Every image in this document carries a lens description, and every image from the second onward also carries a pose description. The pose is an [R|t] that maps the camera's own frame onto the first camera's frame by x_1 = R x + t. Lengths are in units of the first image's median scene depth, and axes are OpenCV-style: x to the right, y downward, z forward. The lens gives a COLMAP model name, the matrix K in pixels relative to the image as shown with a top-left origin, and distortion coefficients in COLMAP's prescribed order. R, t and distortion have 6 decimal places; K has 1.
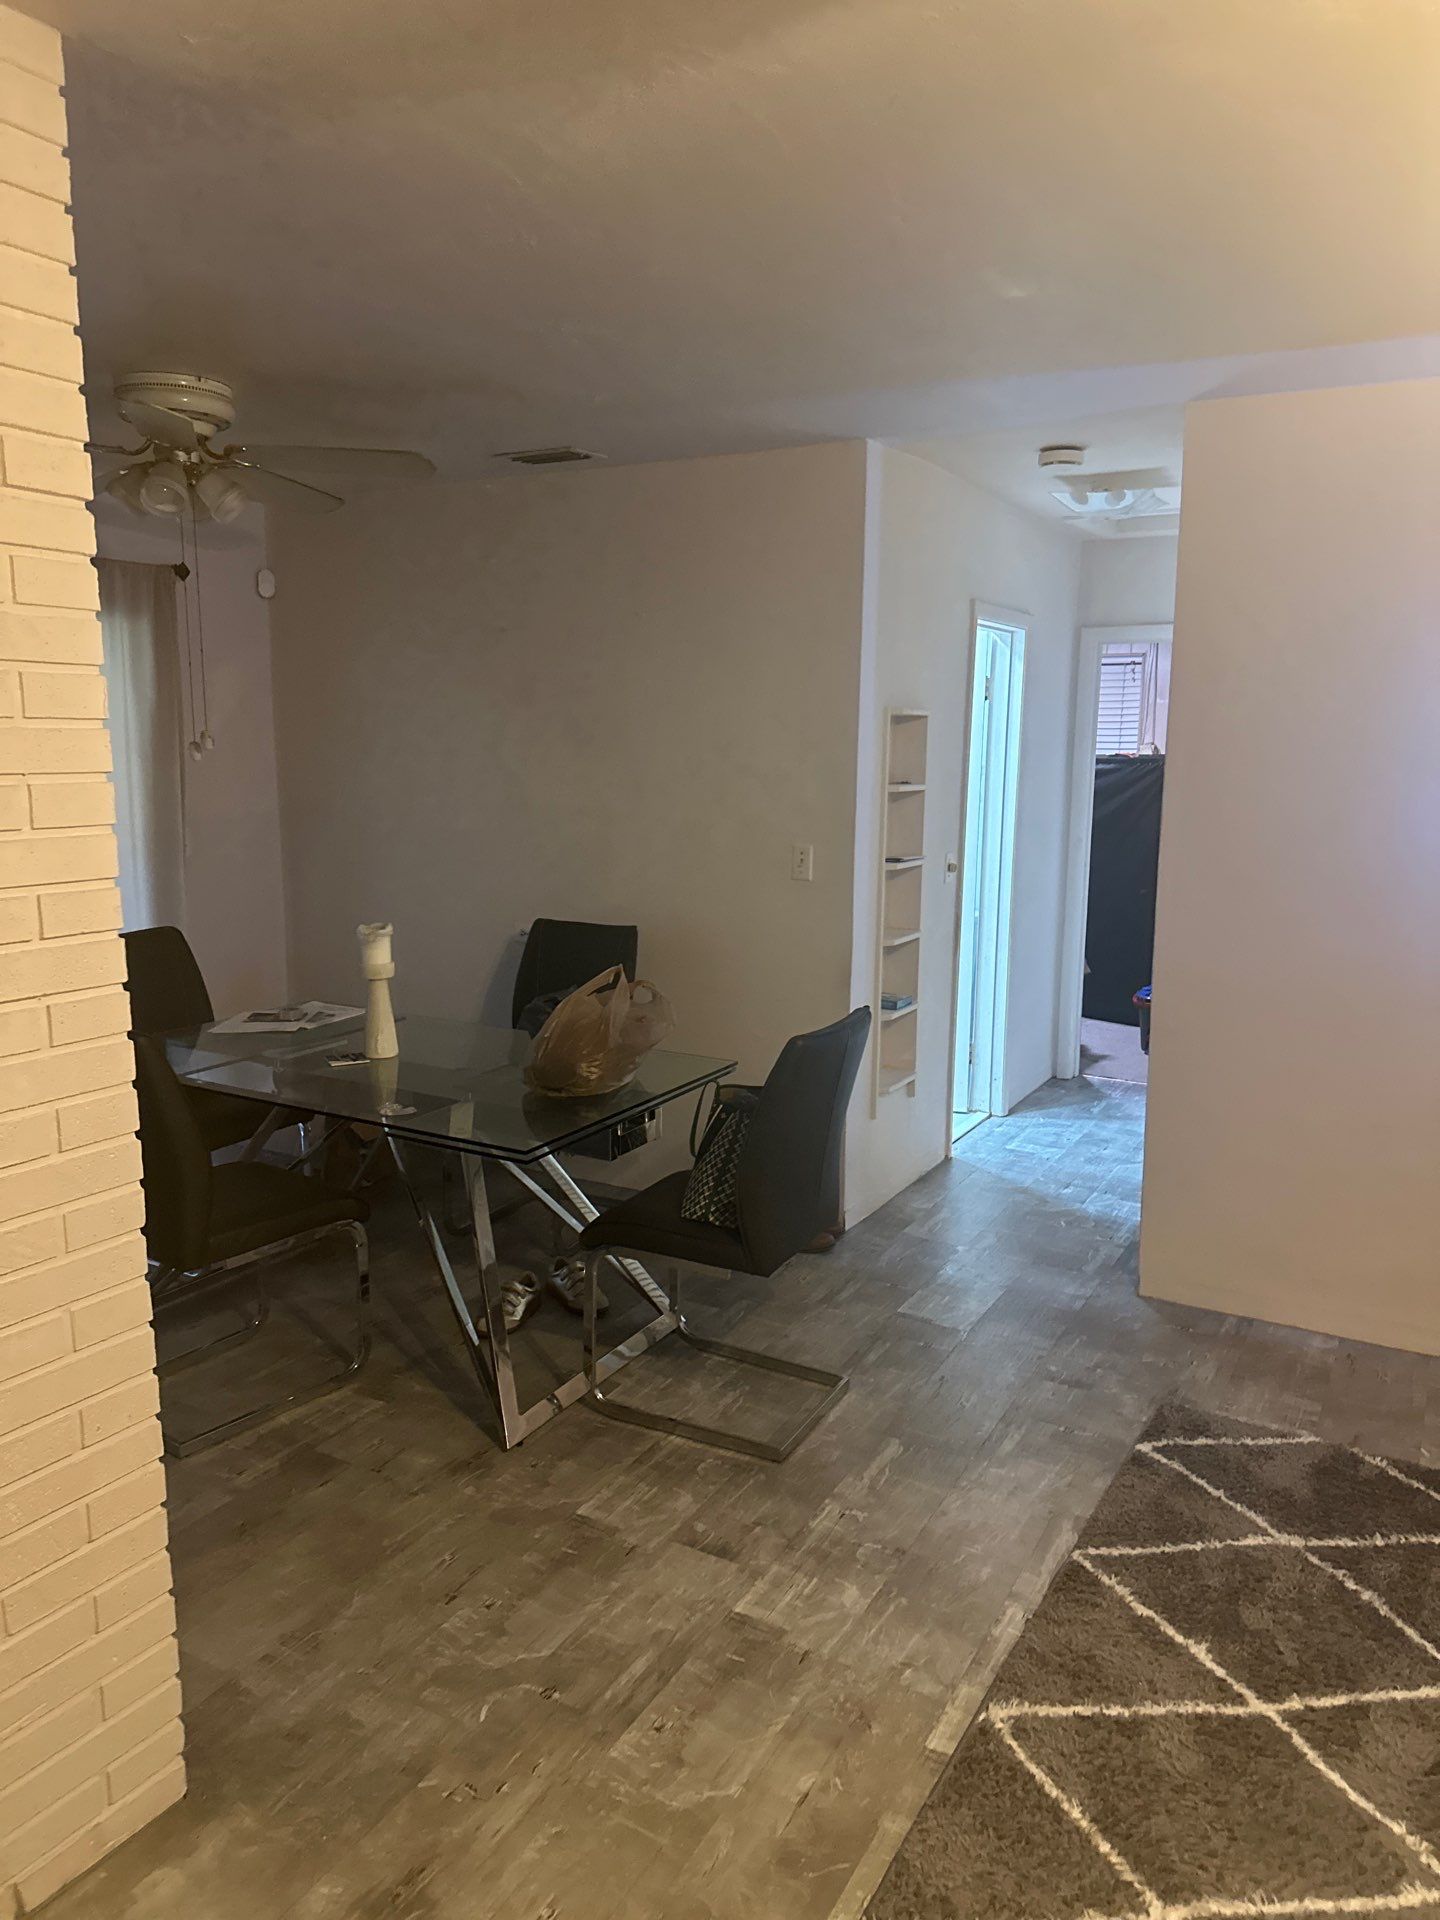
lens RADIAL K [[1391.6, 0, 720.0], [0, 1391.6, 960.0], [0, 0, 1]] dist [0.021897, -0.001600]
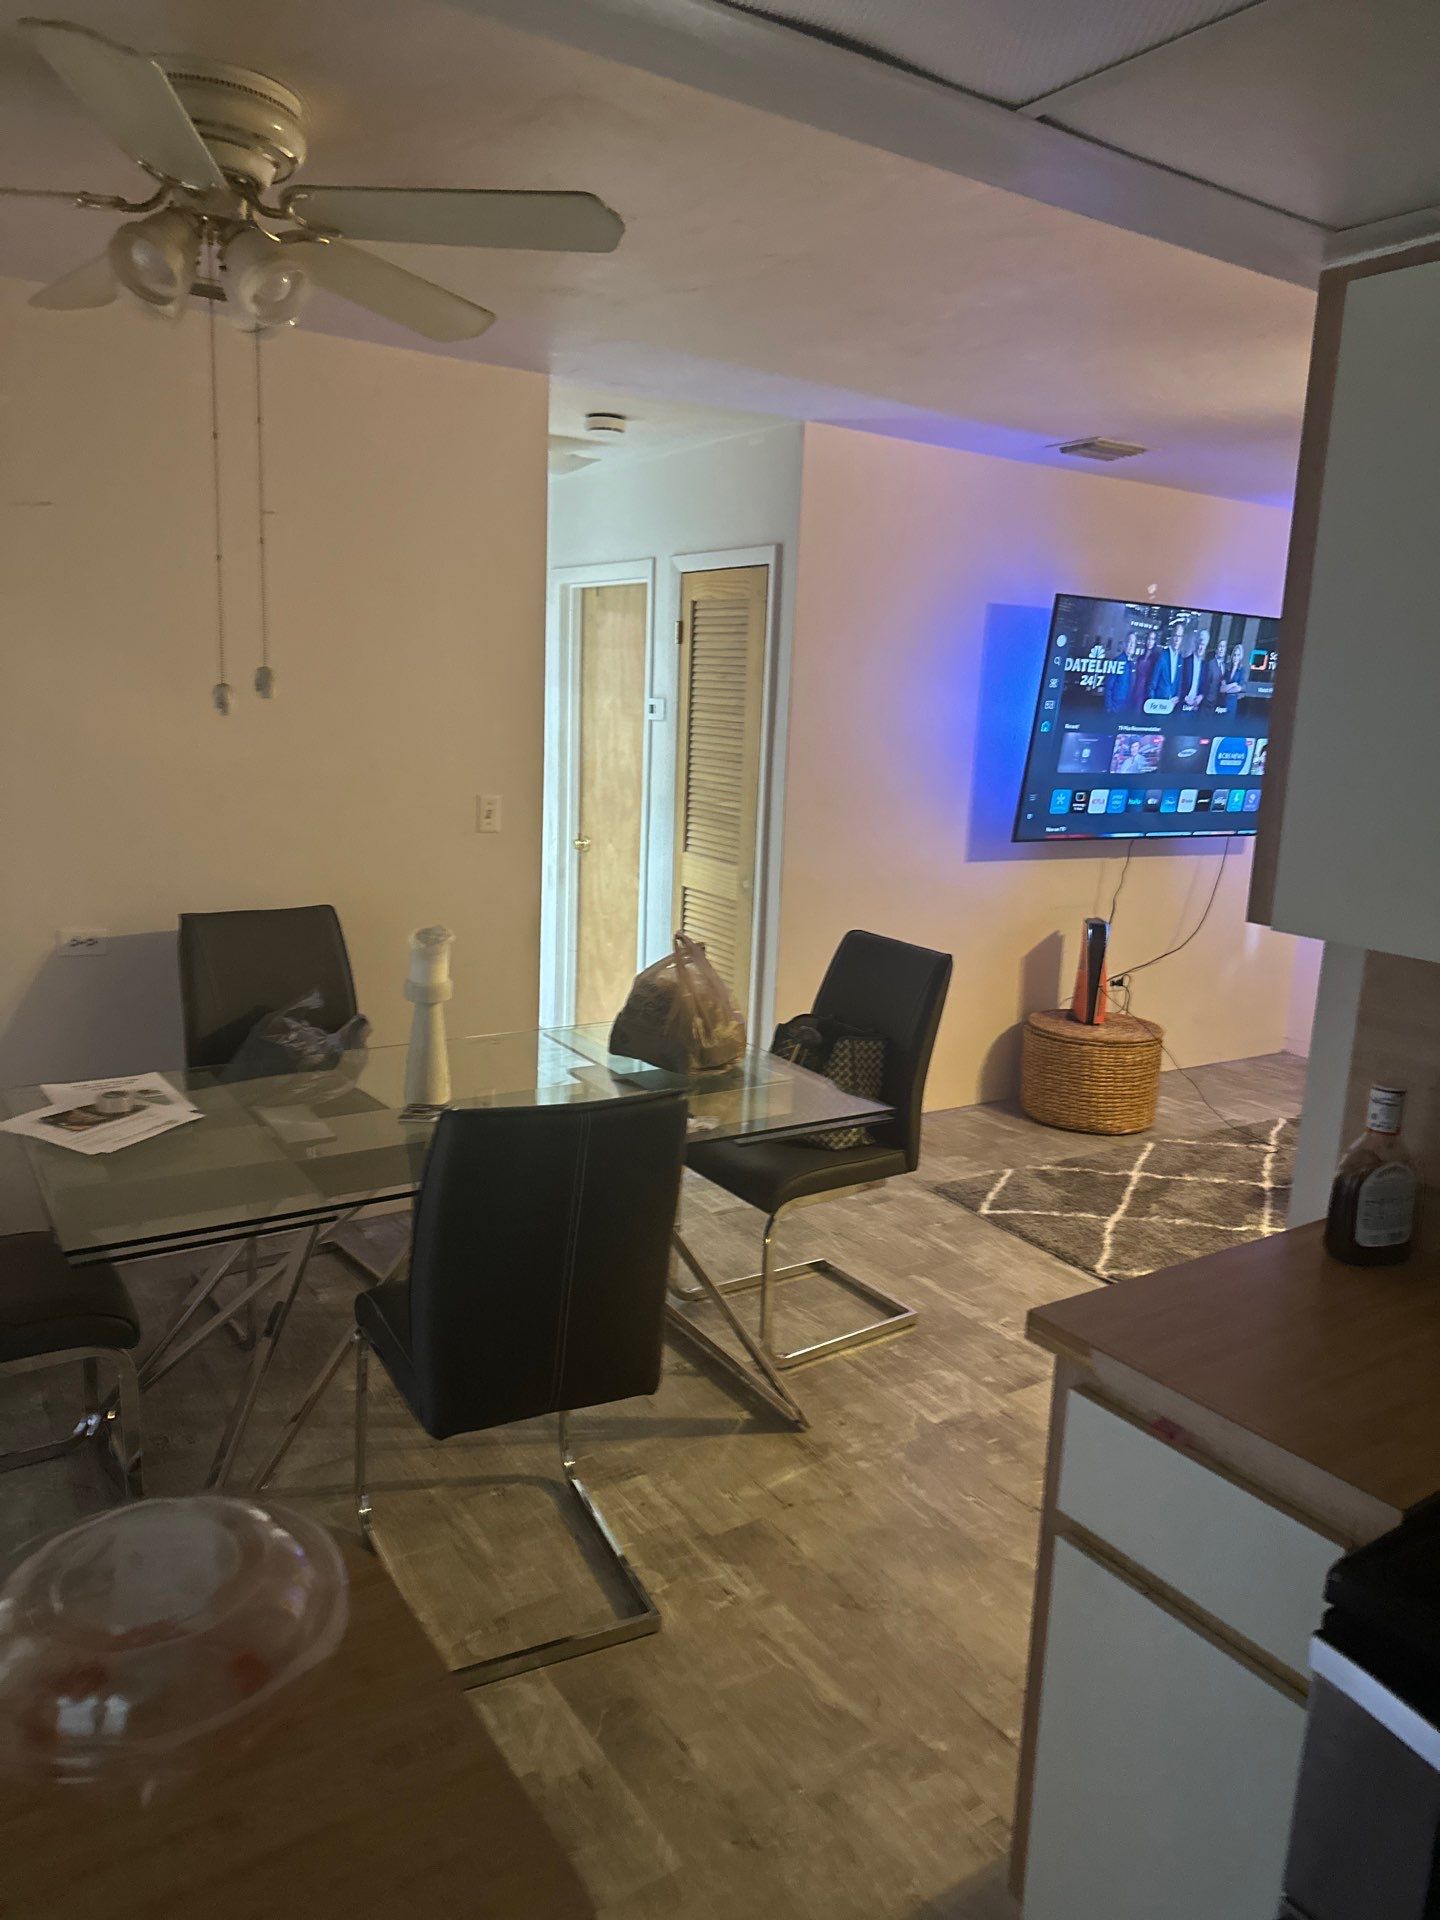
lens RADIAL K [[1345.1, 0, 720.0], [0, 1345.1, 960.0], [0, 0, 1]] dist [0.075110, -0.080197]
pose [[0.439304, -0.162575, 0.883505, -0.579219], [0.101493, 0.986173, 0.131002, -0.064288], [-0.892587, 0.032121, 0.449730, 0.363536]]
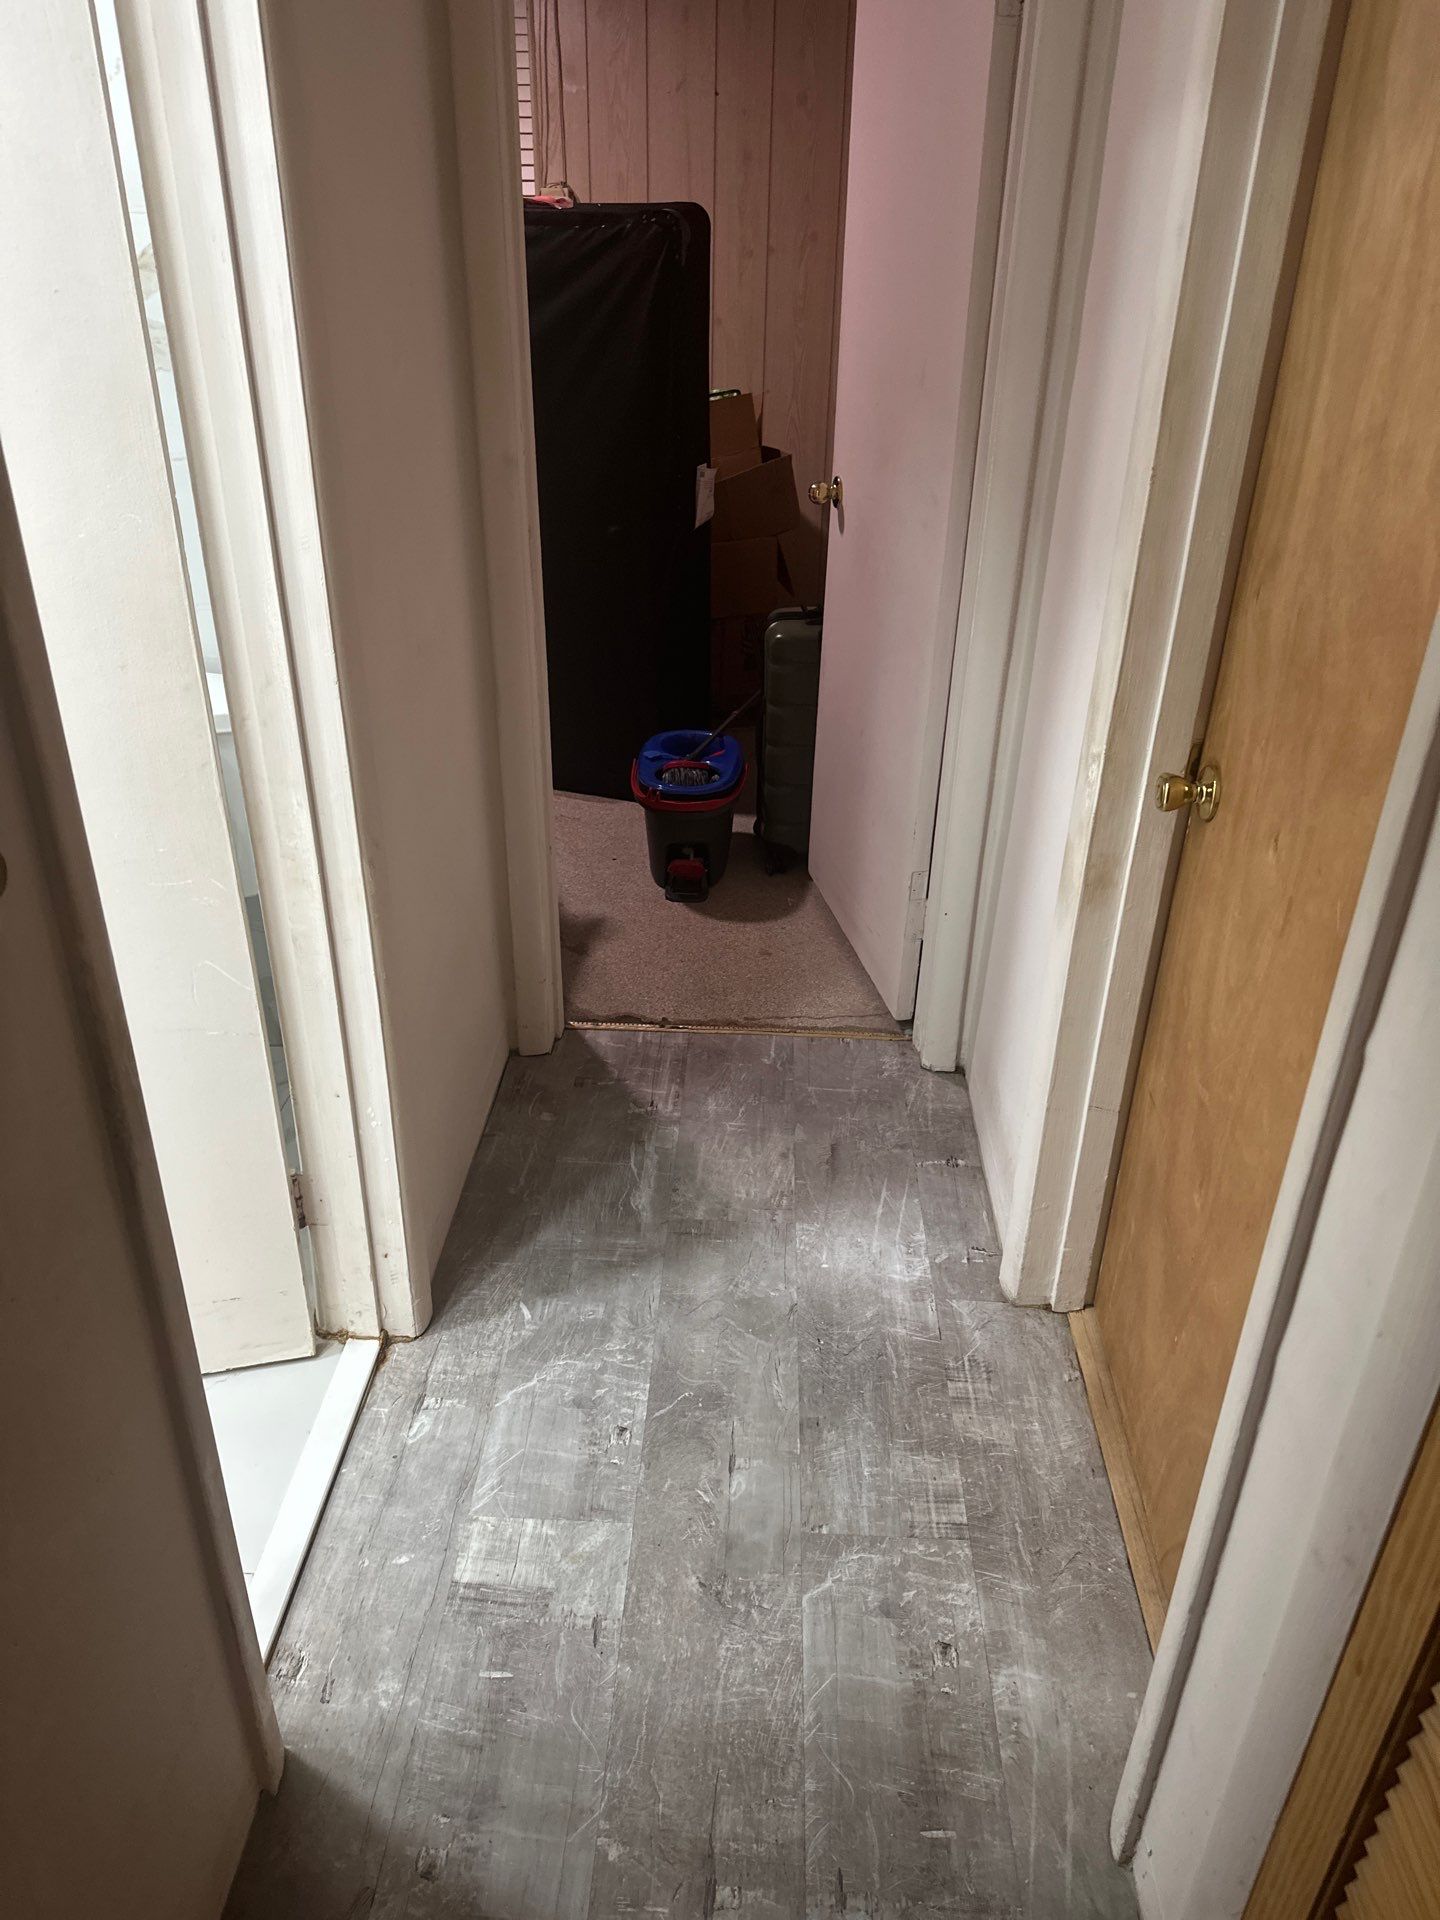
lens RADIAL K [[1345.1, 0, 720.0], [0, 1345.1, 960.0], [0, 0, 1]] dist [0.075110, -0.080197]
pose [[0.895646, -0.213041, 0.390425, 0.168424], [0.066548, 0.932127, 0.355965, -0.104855], [-0.439761, -0.292837, 0.849033, 0.752571]]
